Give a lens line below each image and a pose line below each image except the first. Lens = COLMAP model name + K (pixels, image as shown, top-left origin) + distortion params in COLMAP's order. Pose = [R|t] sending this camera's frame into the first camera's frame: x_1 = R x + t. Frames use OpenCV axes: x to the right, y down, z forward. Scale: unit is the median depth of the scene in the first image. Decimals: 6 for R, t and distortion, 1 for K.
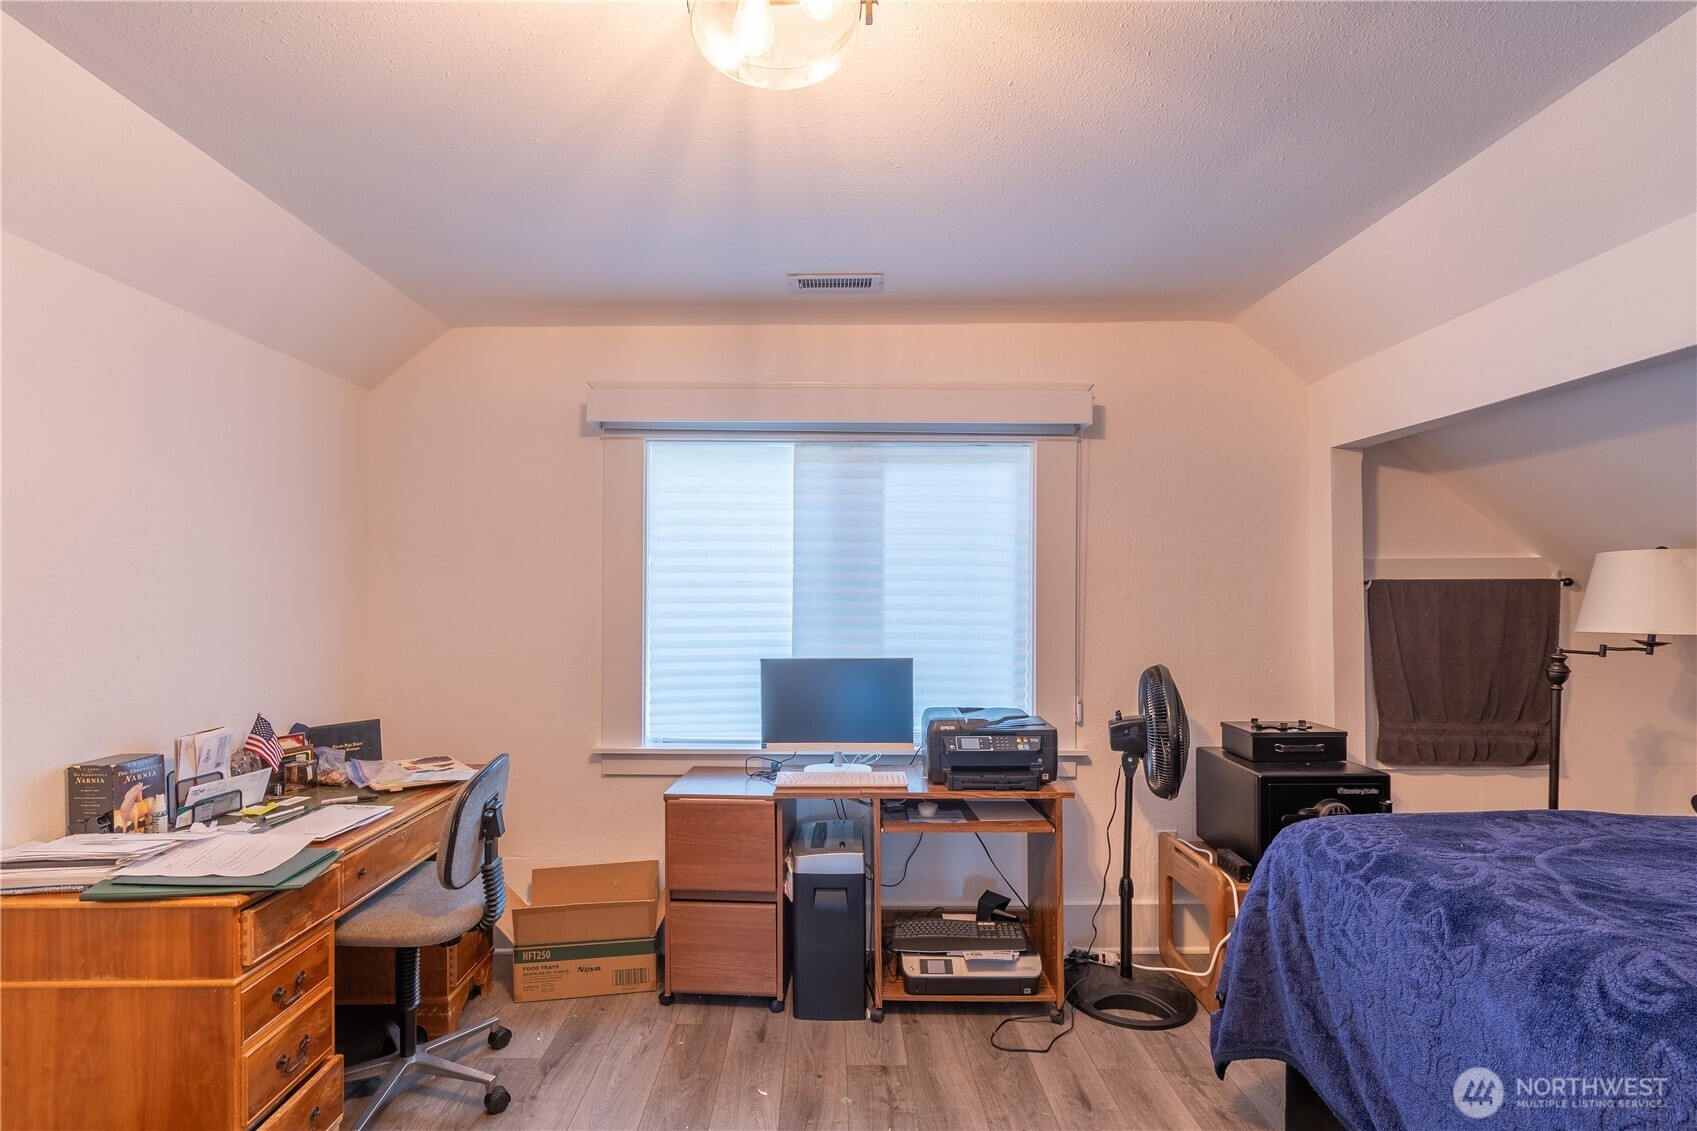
lens RADIAL K [[778.4, 0, 845.8], [0, 778.4, 580.4], [0, 0, 1]] dist [-0.002043, -0.001116]
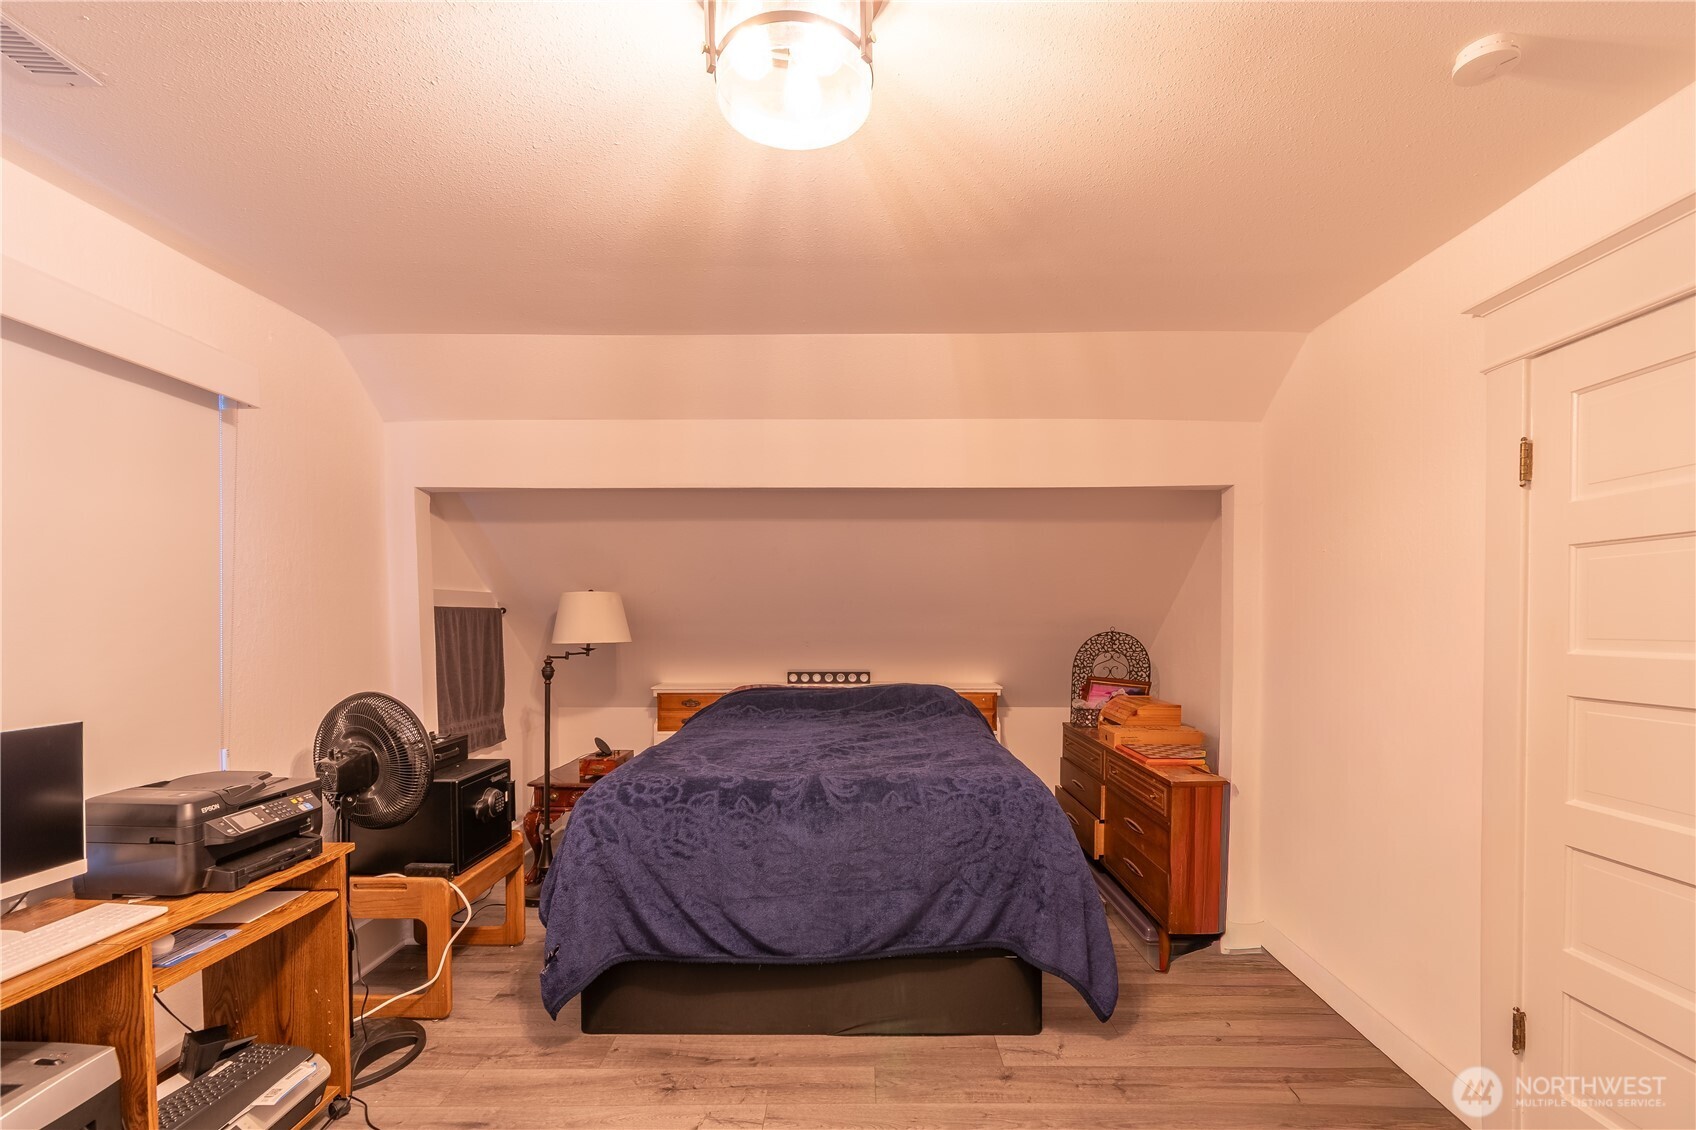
lens RADIAL K [[777.9, 0, 847.5], [0, 777.9, 626.5], [0, 0, 1]] dist [-0.002043, -0.001116]
pose [[0.010041, -0.007548, 0.999921, -0.827112], [-0.014856, 0.999860, 0.007697, 0.019486], [-0.999839, -0.014932, 0.009927, 0.633752]]
